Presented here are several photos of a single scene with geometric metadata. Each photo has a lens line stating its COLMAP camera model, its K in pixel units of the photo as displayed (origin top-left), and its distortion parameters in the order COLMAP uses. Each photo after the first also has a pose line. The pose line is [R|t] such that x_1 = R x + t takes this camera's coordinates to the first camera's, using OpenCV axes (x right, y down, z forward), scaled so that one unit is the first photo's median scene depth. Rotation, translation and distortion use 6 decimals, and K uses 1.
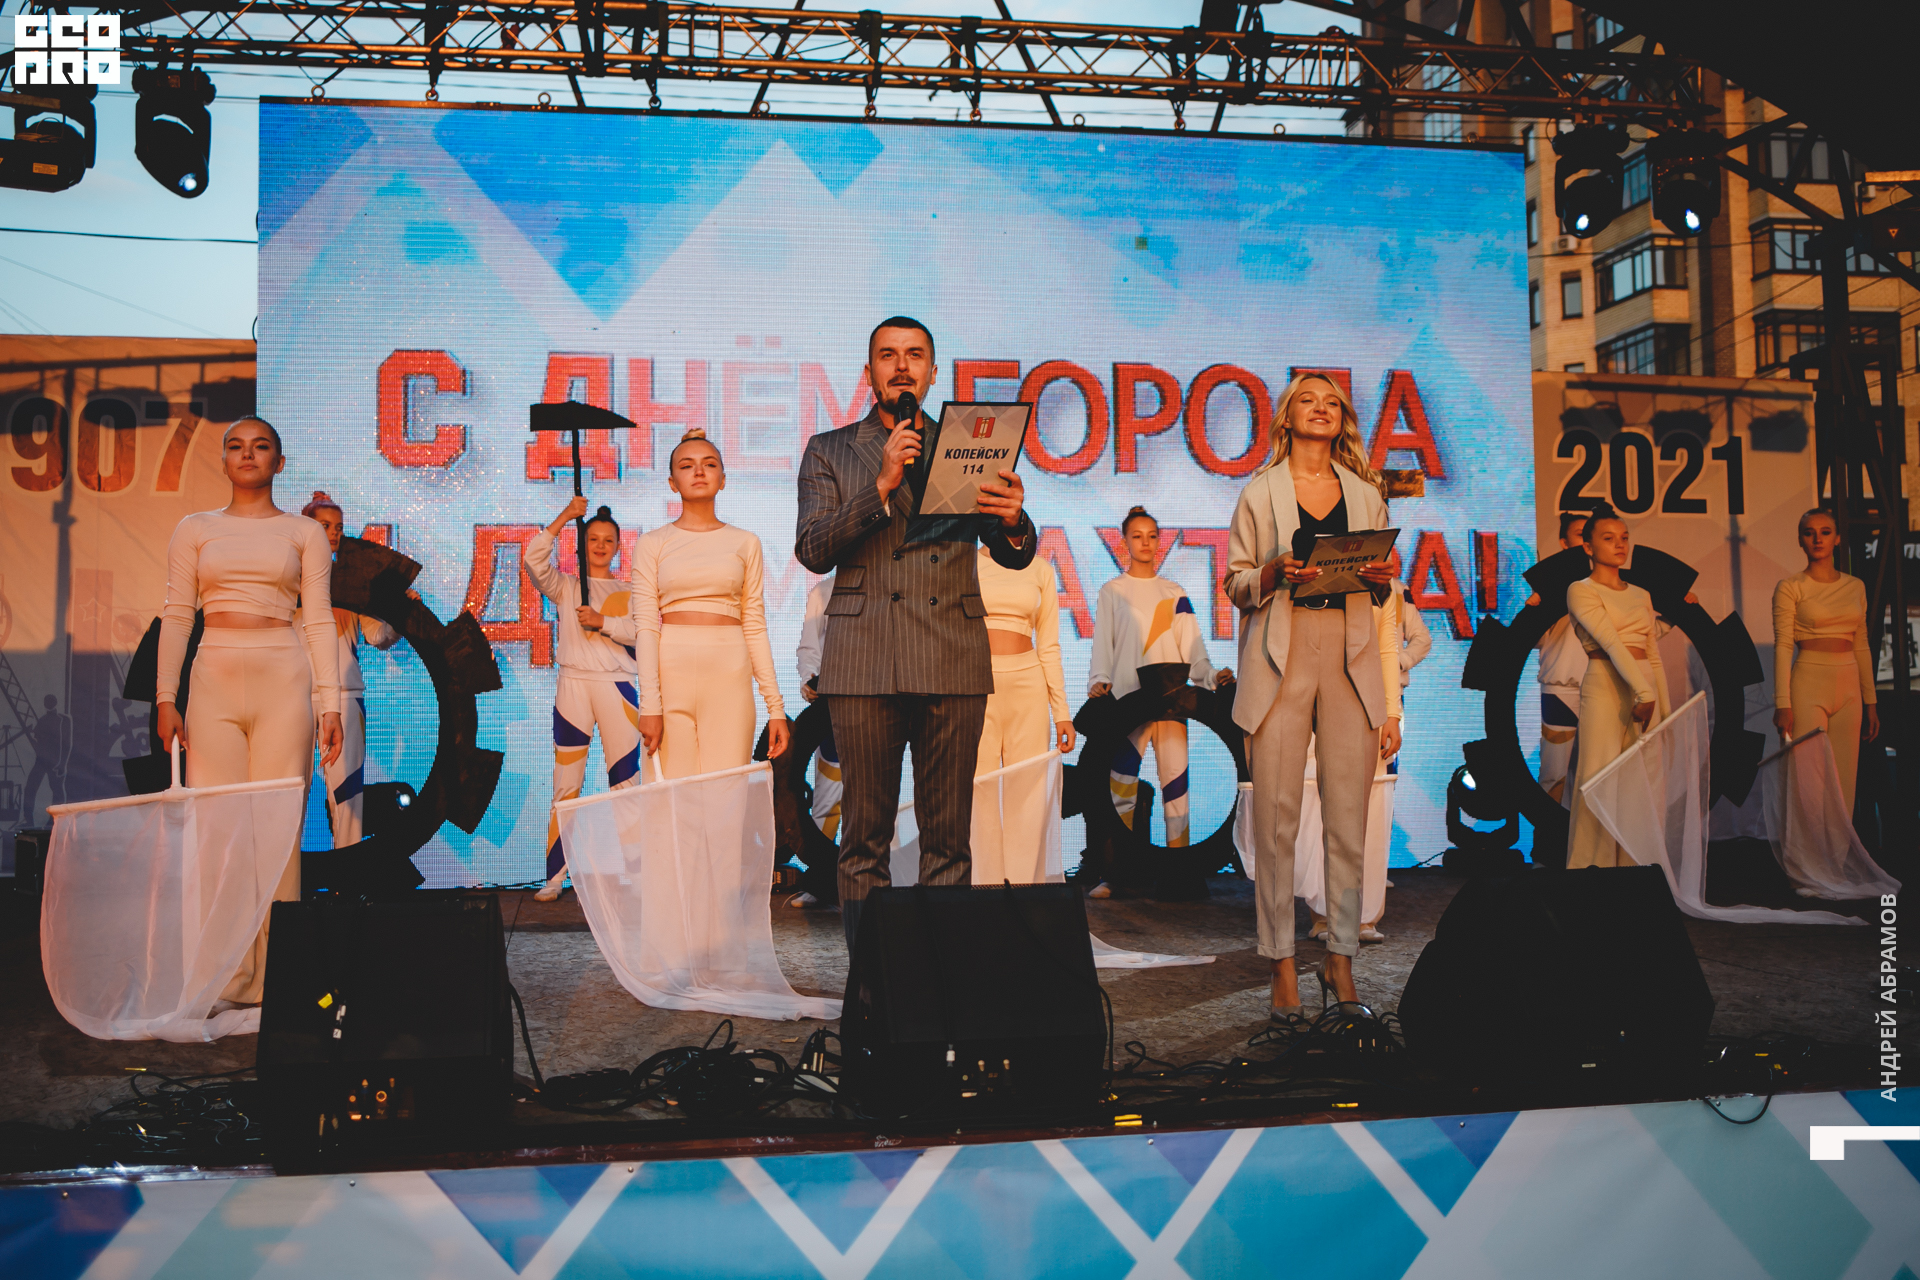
lens RADIAL K [[1990.6, 0, 960.0], [0, 1990.6, 640.0], [0, 0, 1]] dist [-0.063599, -0.001898]
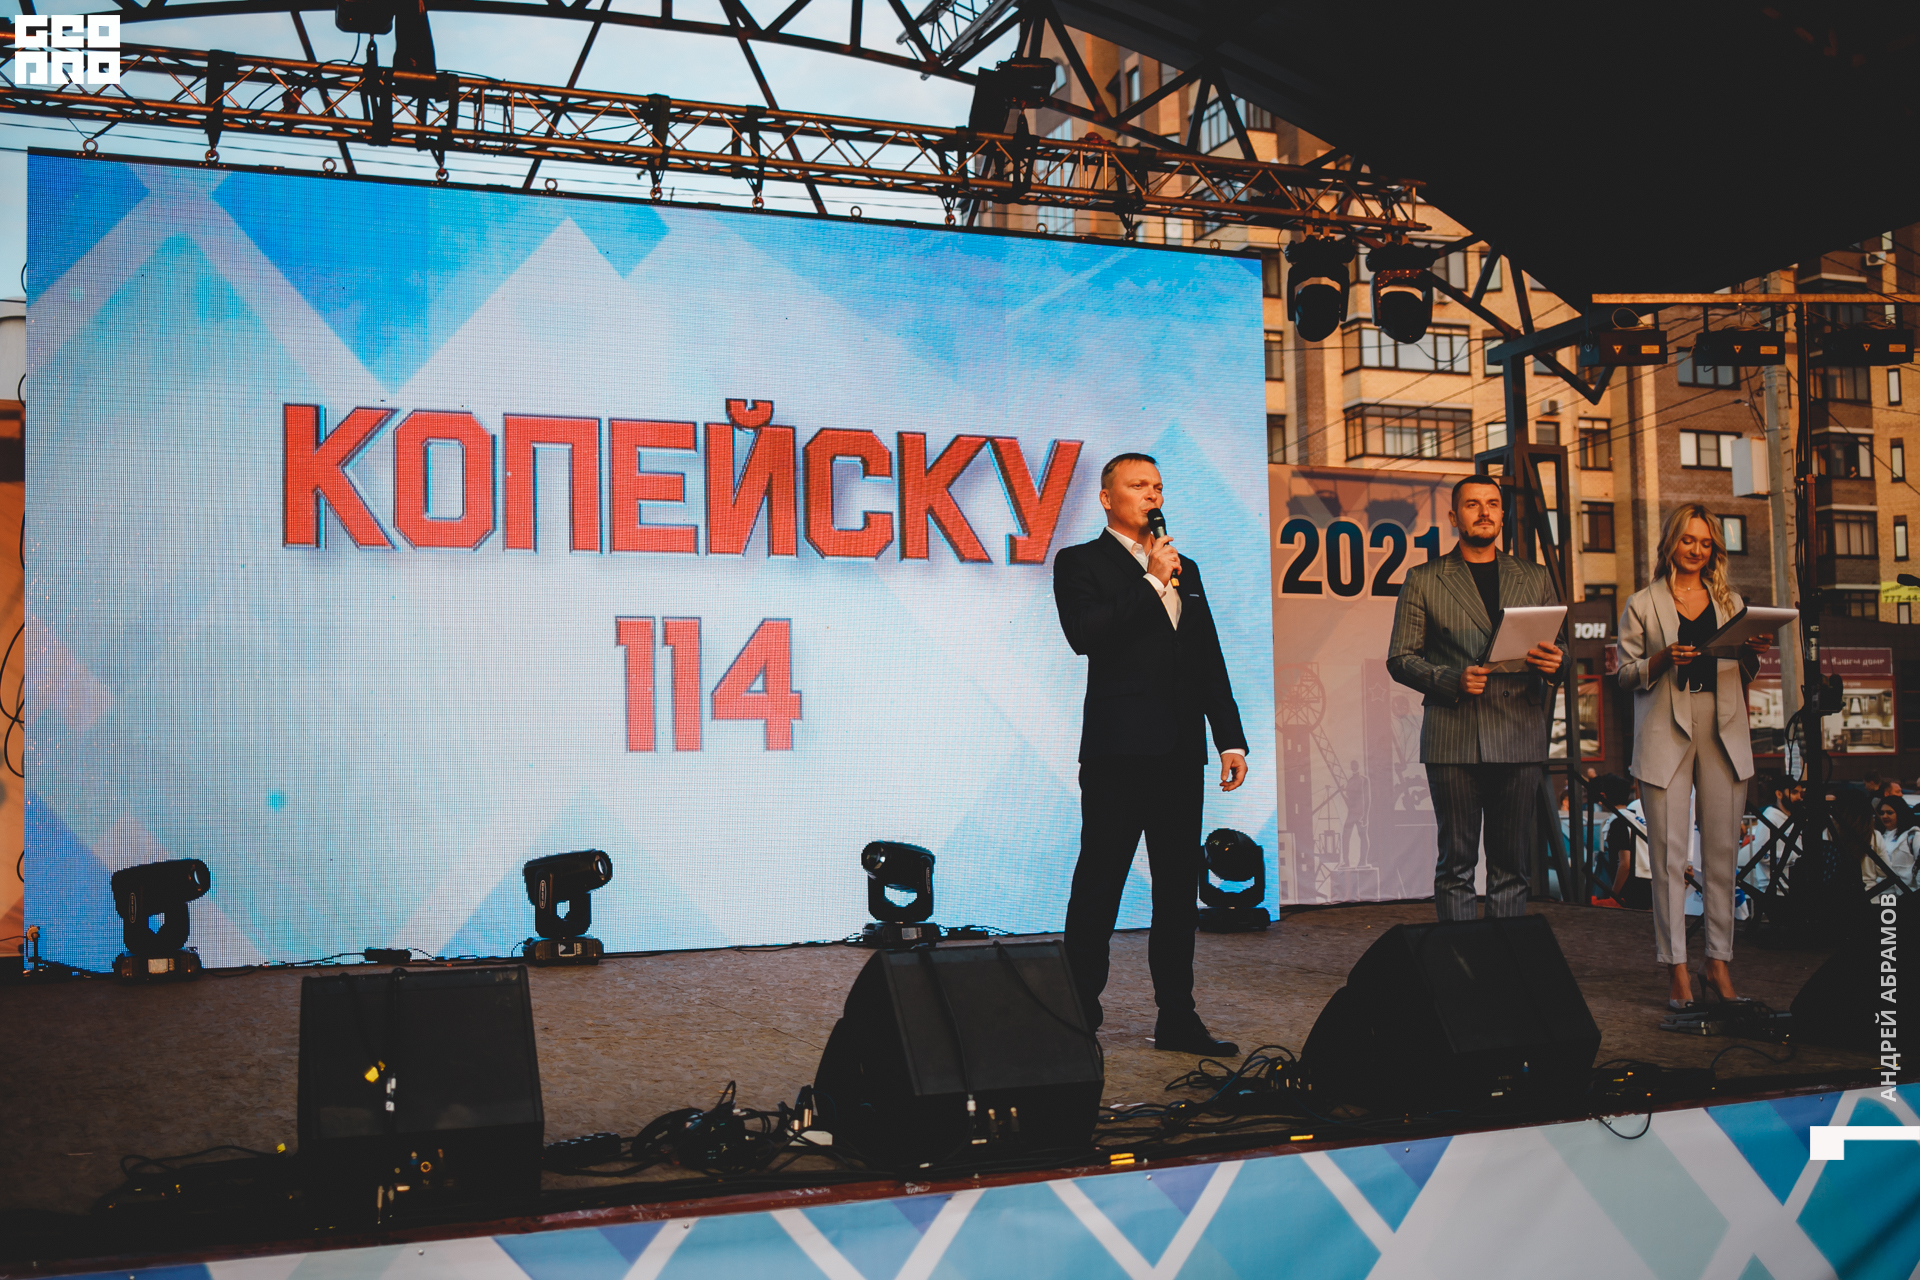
lens RADIAL K [[1972.5, 0, 957.1], [0, 1972.5, 695.1], [0, 0, 1]] dist [-0.057084, 0.010930]
pose [[0.980555, 0.001121, 0.196244, -0.091668], [0.000733, 0.999956, -0.009376, -0.000120], [-0.196245, 0.009337, 0.980510, -0.014918]]
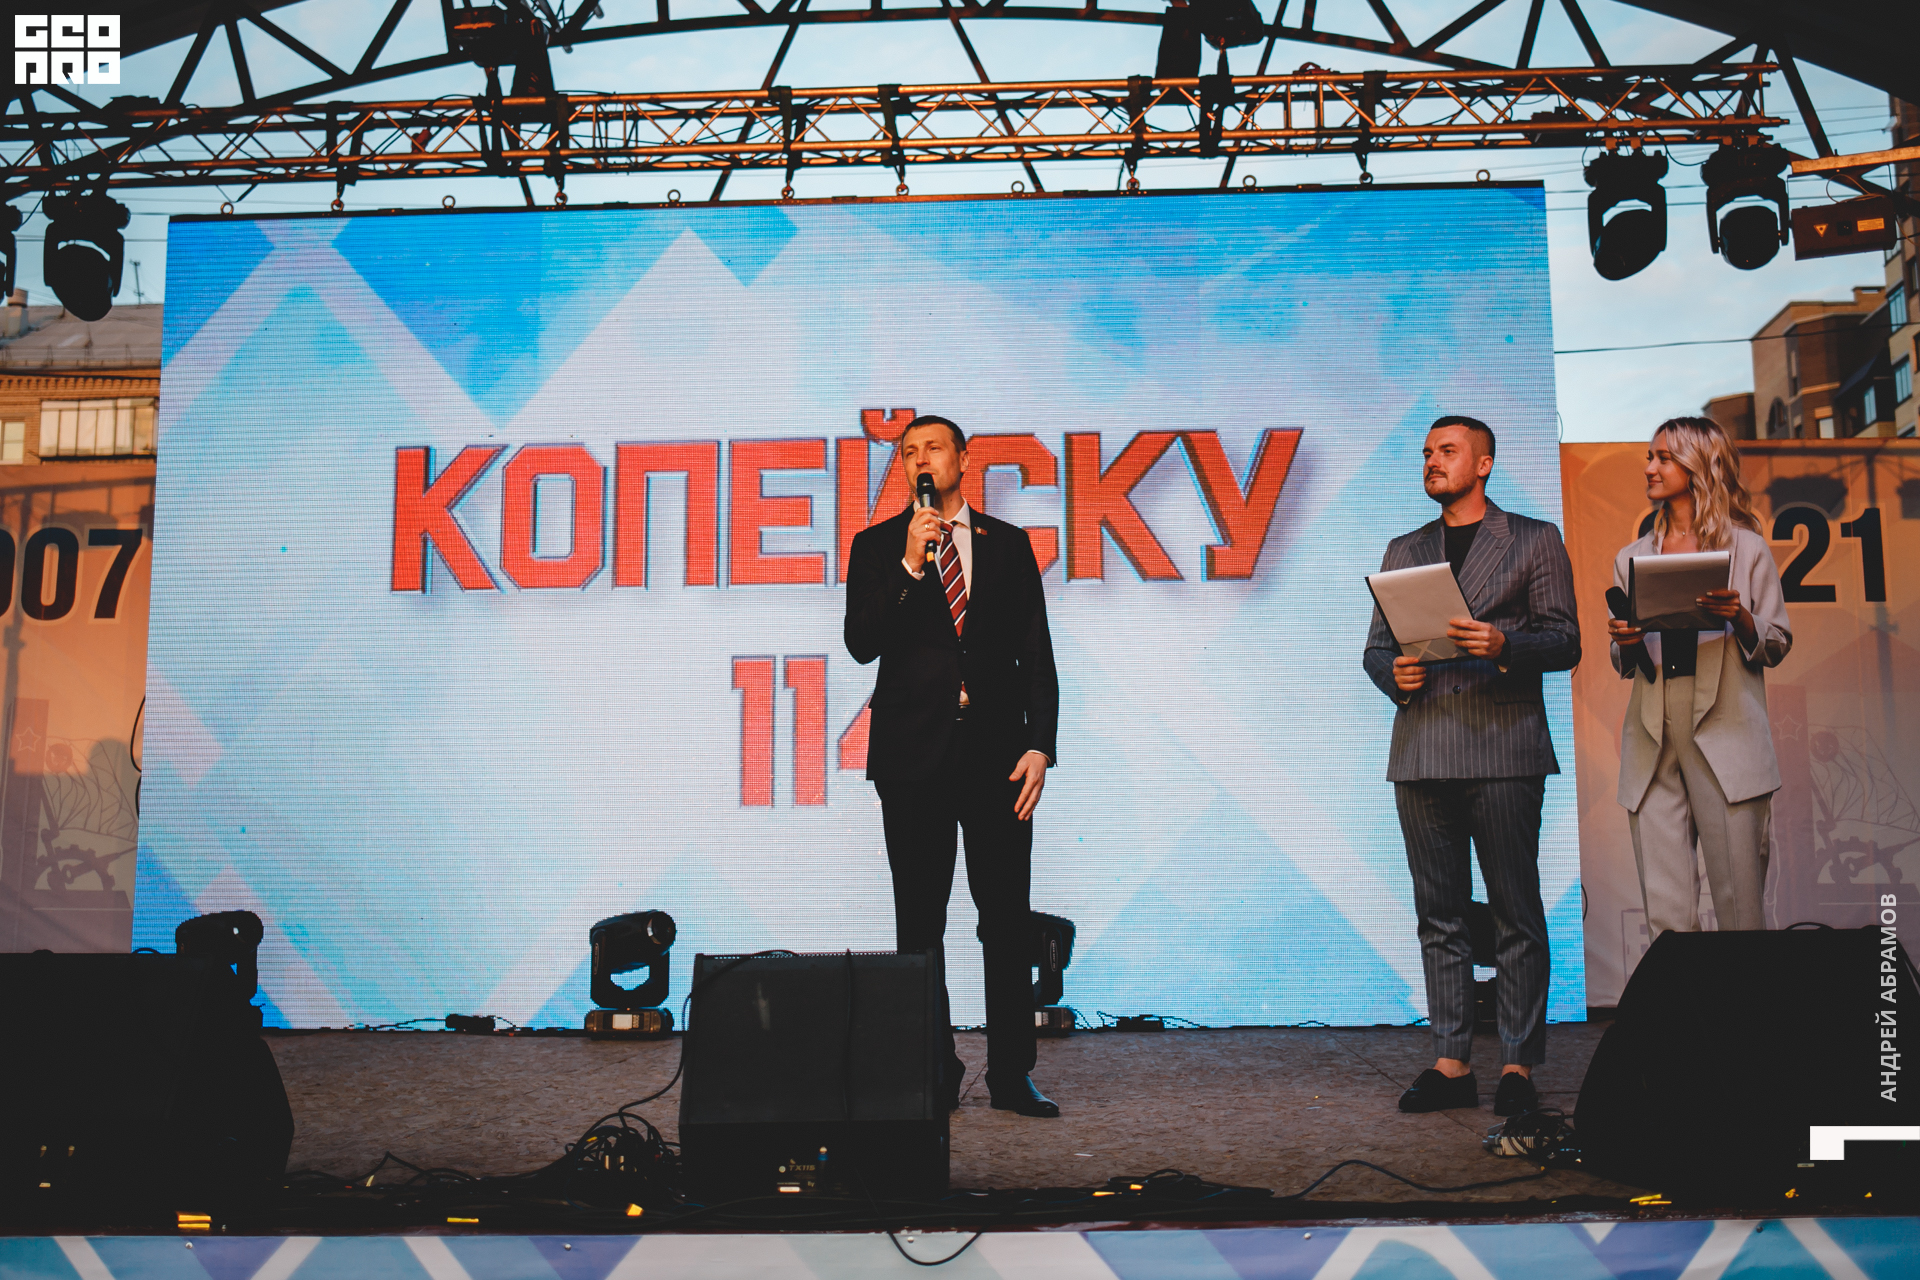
lens RADIAL K [[2179.4, 0, 961.6], [0, 2179.4, 551.5], [0, 0, 1]] dist [-0.054406, -0.010994]
pose [[0.974116, -0.027459, -0.224377, 0.260902], [0.006024, 0.995396, -0.095663, -0.000603], [0.225970, 0.091835, 0.969796, 0.042242]]
